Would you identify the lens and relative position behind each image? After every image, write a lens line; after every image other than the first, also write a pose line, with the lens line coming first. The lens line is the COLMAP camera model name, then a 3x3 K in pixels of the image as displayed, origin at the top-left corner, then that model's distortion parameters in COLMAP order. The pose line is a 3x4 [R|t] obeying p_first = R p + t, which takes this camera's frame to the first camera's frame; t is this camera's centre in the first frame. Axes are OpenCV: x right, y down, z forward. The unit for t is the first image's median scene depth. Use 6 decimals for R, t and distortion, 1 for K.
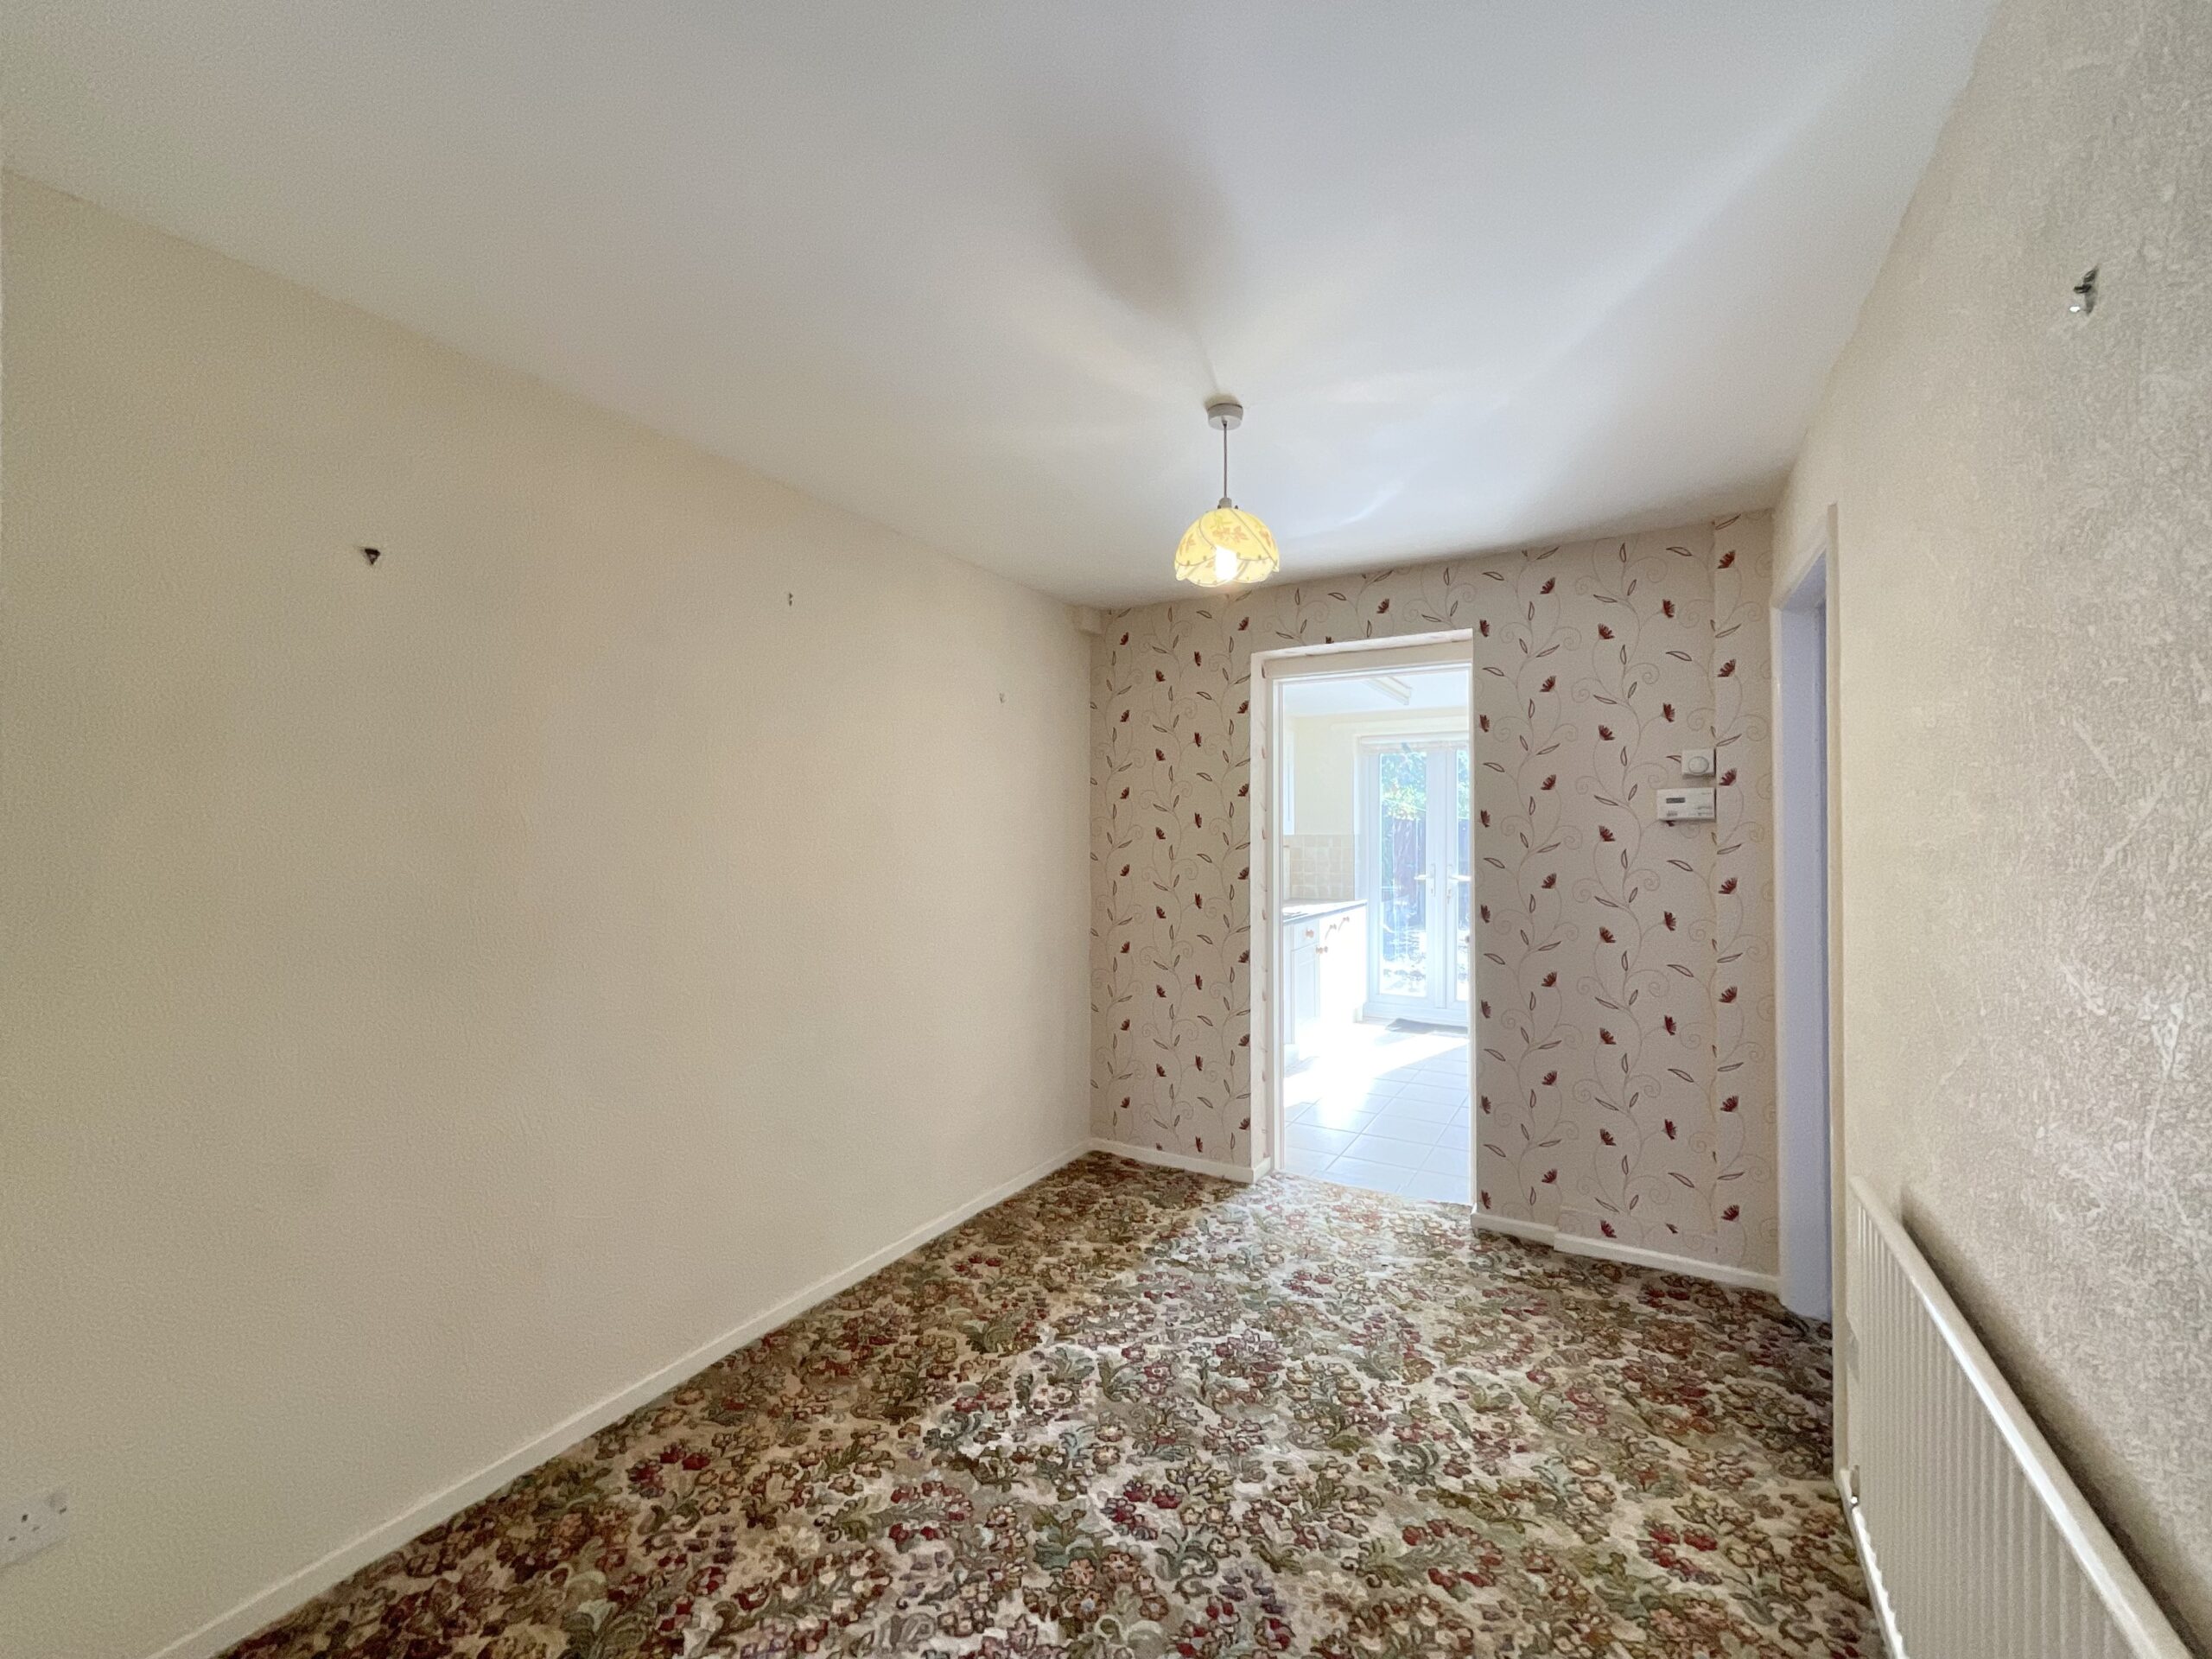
lens RADIAL K [[923.4, 0, 1106.0], [0, 923.4, 829.5], [0, 0, 1]] dist [-0.001642, -0.000434]
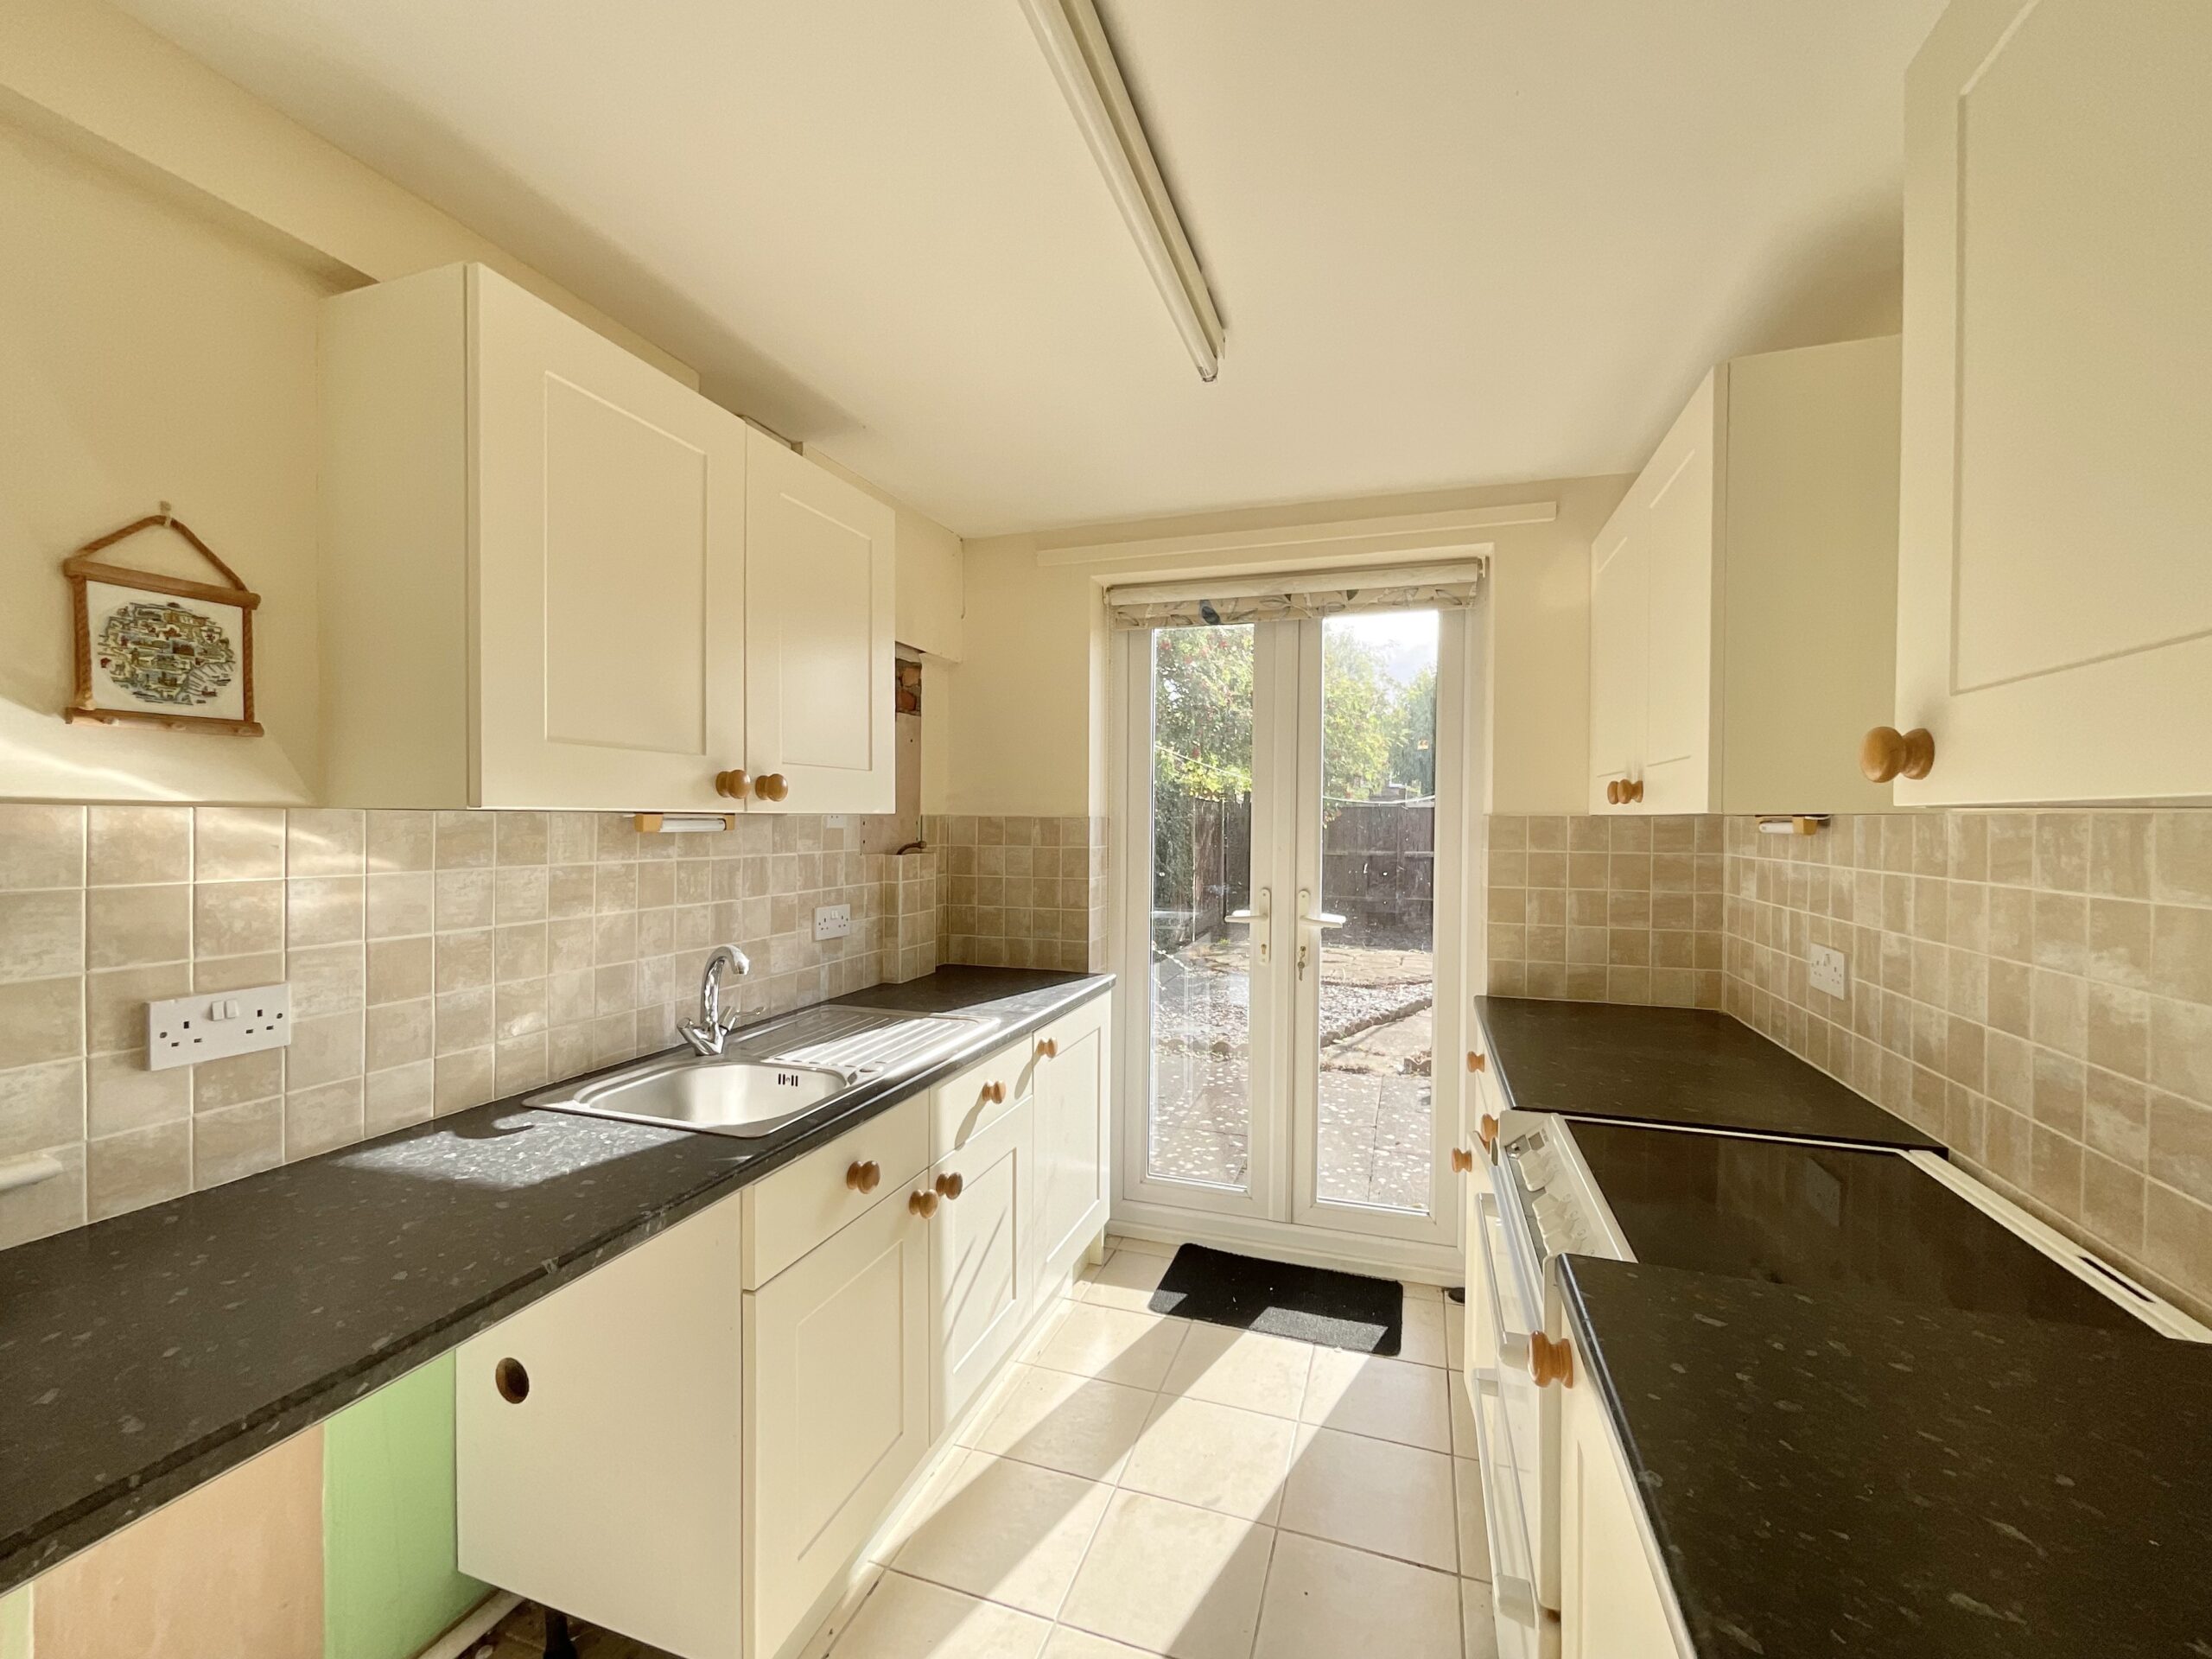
lens RADIAL K [[895.0, 0, 1106.0], [0, 895.0, 829.5], [0, 0, 1]] dist [-0.000728, 0.000463]
pose [[0.980036, 0.005590, 0.198743, 0.195936], [-0.009448, 0.999785, 0.018472, 0.003800], [-0.198597, -0.019981, 0.979878, 0.600467]]
